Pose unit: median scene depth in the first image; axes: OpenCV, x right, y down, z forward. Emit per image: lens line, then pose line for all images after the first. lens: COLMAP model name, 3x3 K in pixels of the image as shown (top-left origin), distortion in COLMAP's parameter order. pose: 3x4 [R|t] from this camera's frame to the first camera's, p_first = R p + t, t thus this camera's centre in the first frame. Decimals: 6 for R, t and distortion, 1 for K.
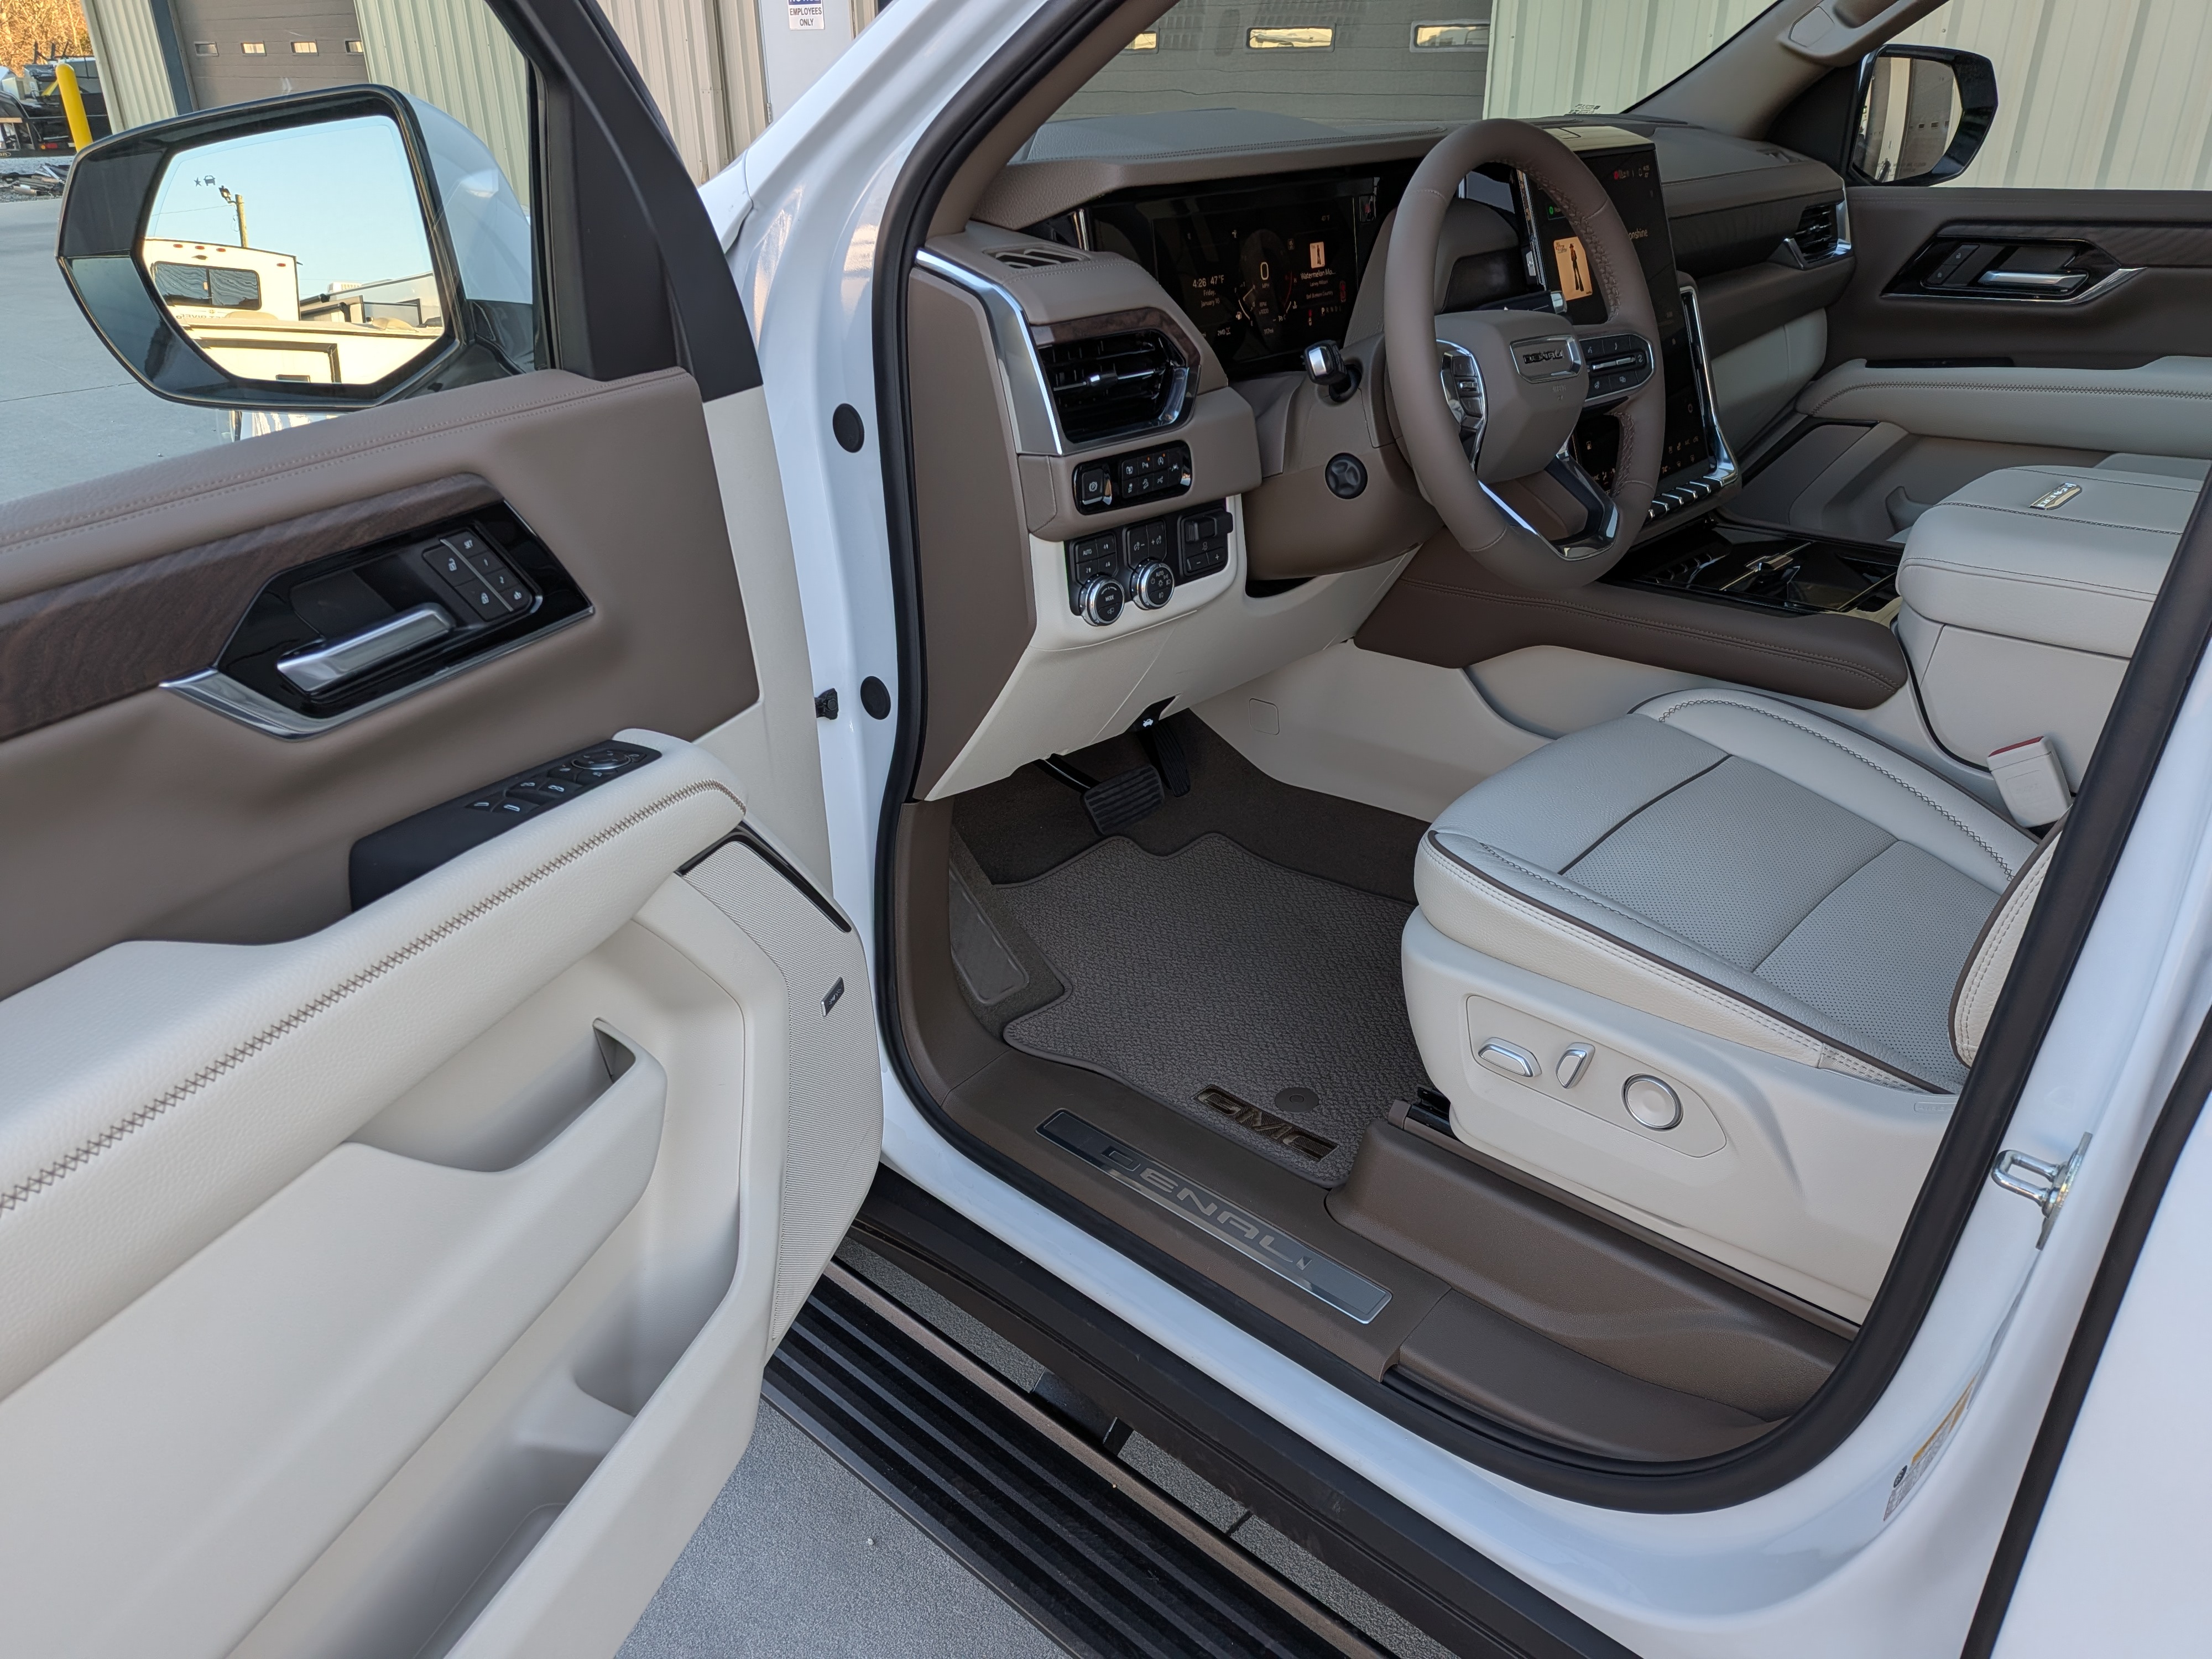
lens RADIAL K [[1616.8, 0, 1106.0], [0, 1616.8, 829.5], [0, 0, 1]] dist [0.046482, -0.036742]
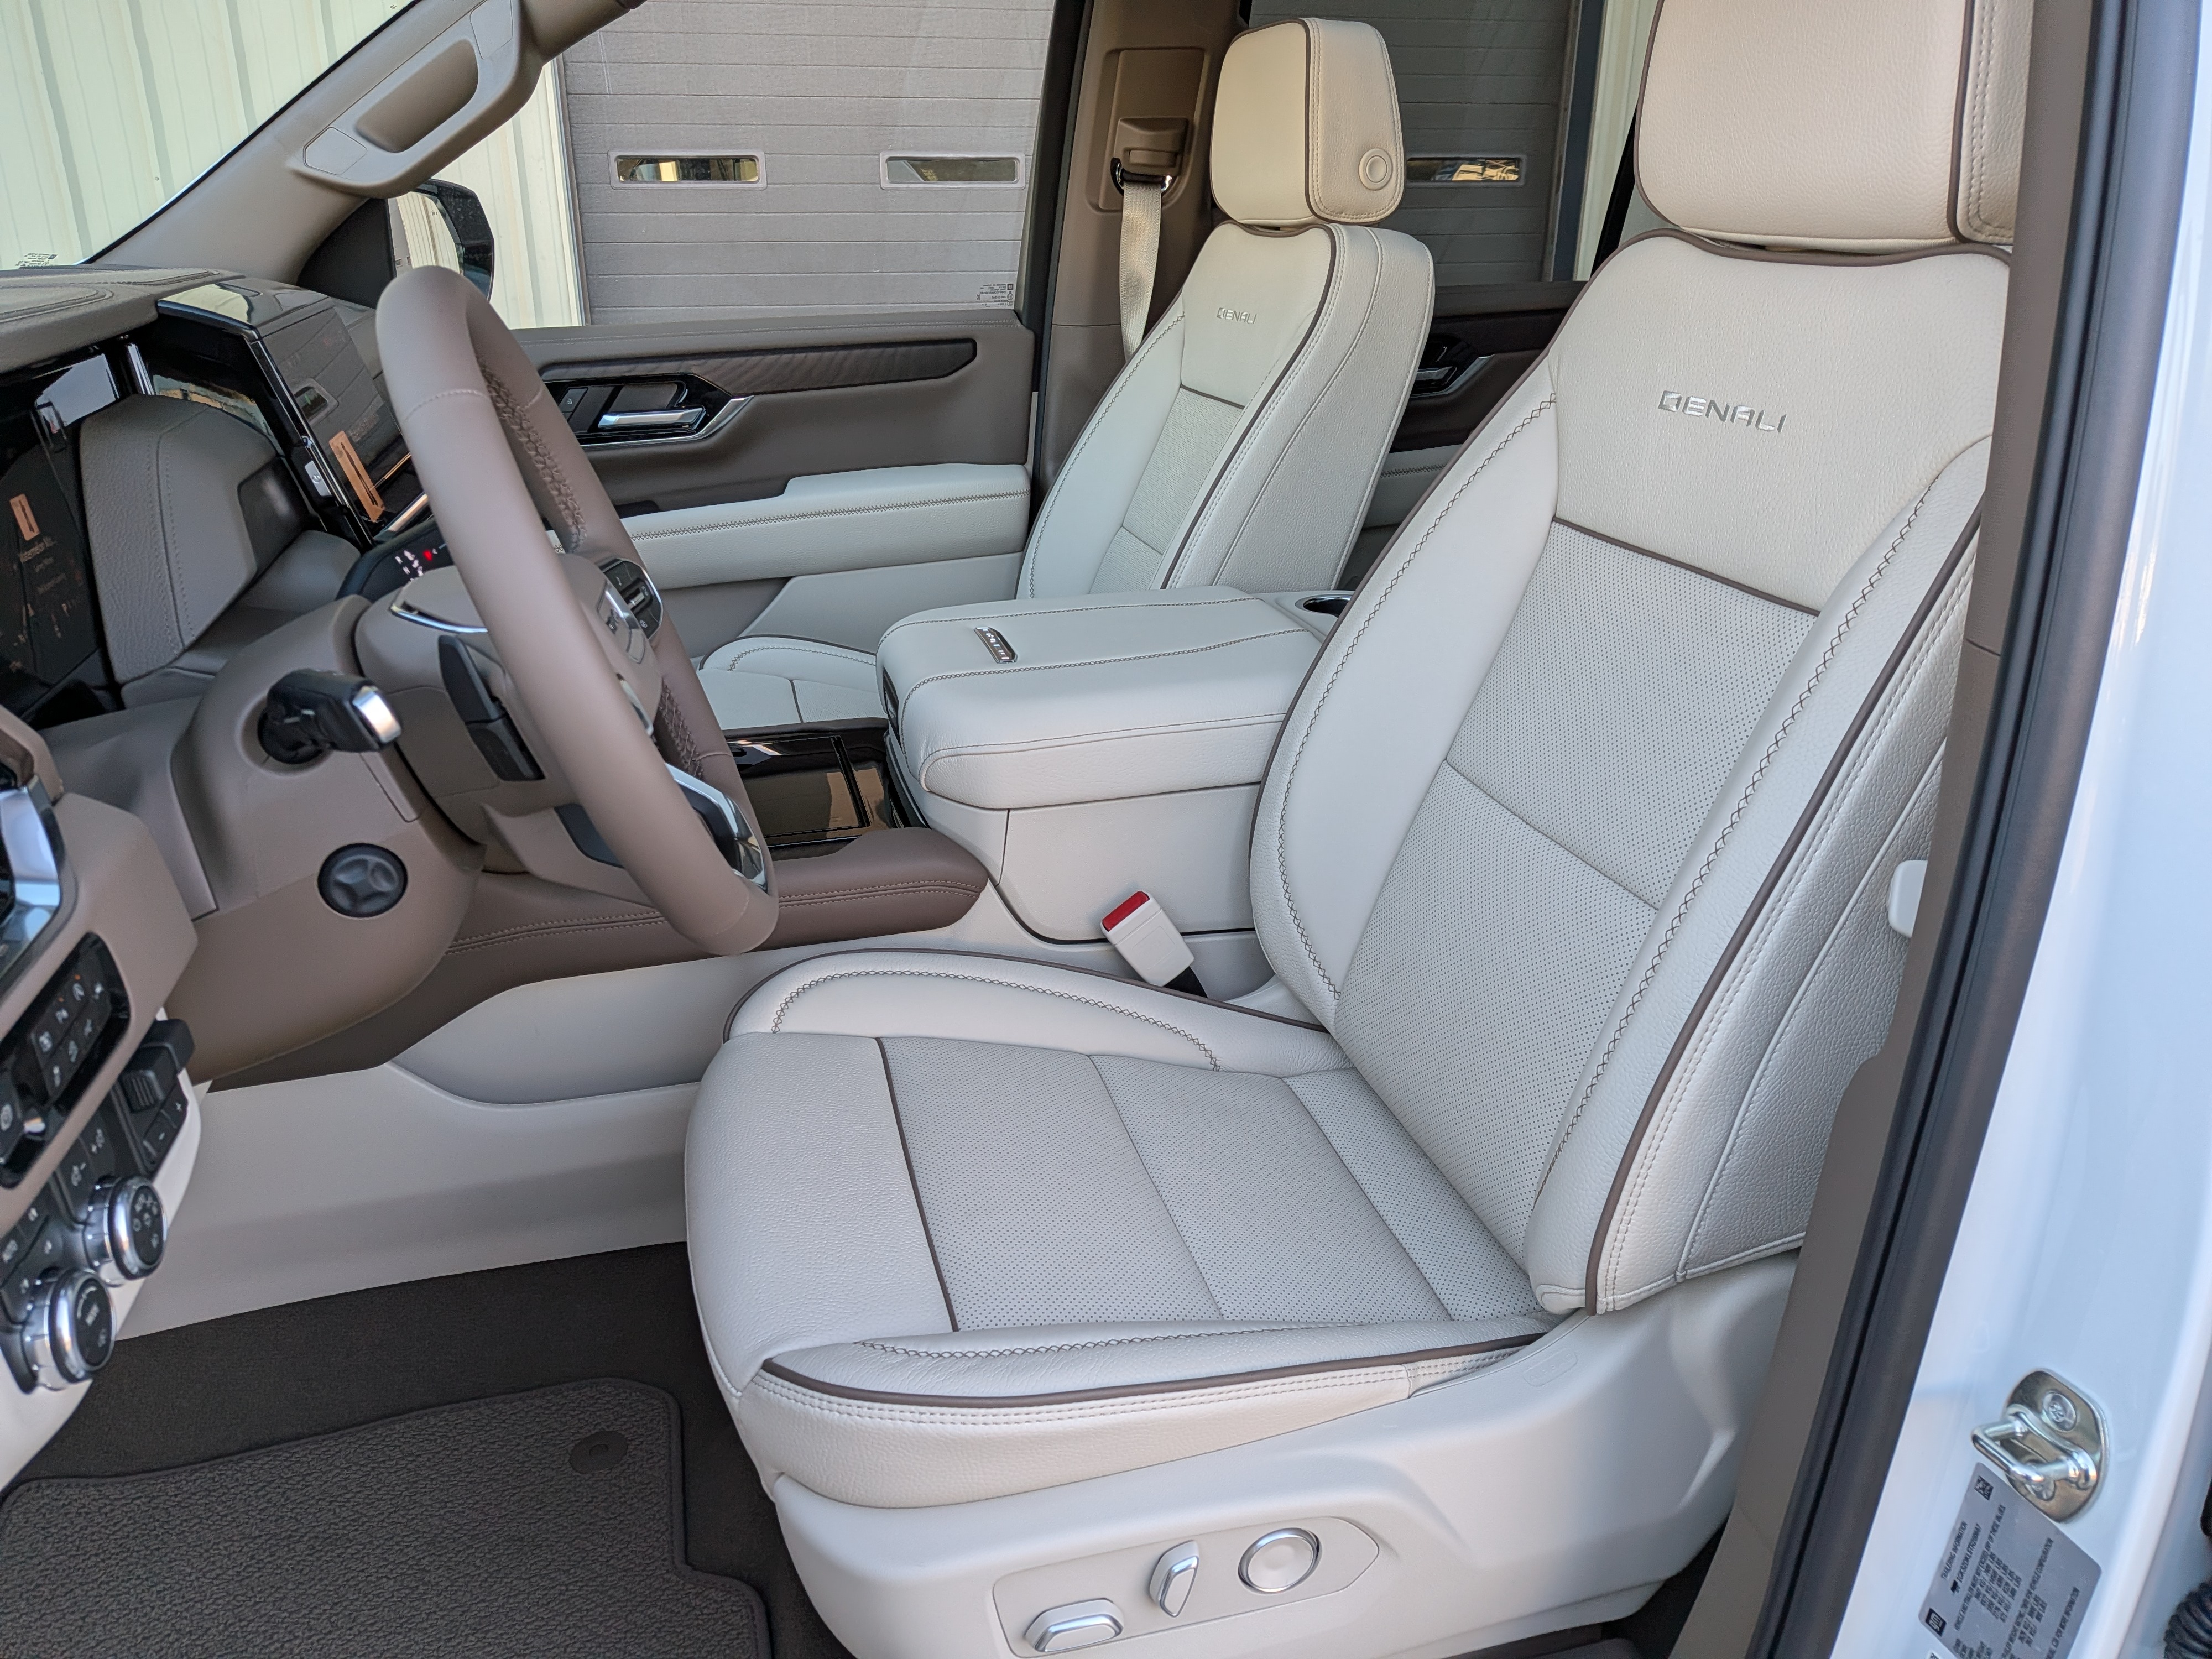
lens RADIAL K [[1616.8, 0, 1106.0], [0, 1616.8, 829.5], [0, 0, 1]] dist [0.046482, -0.036742]
pose [[0.556297, -0.304543, 0.773167, -0.129100], [0.358632, 0.927301, 0.107218, -0.180652], [-0.749611, 0.217638, 0.625074, 0.393665]]
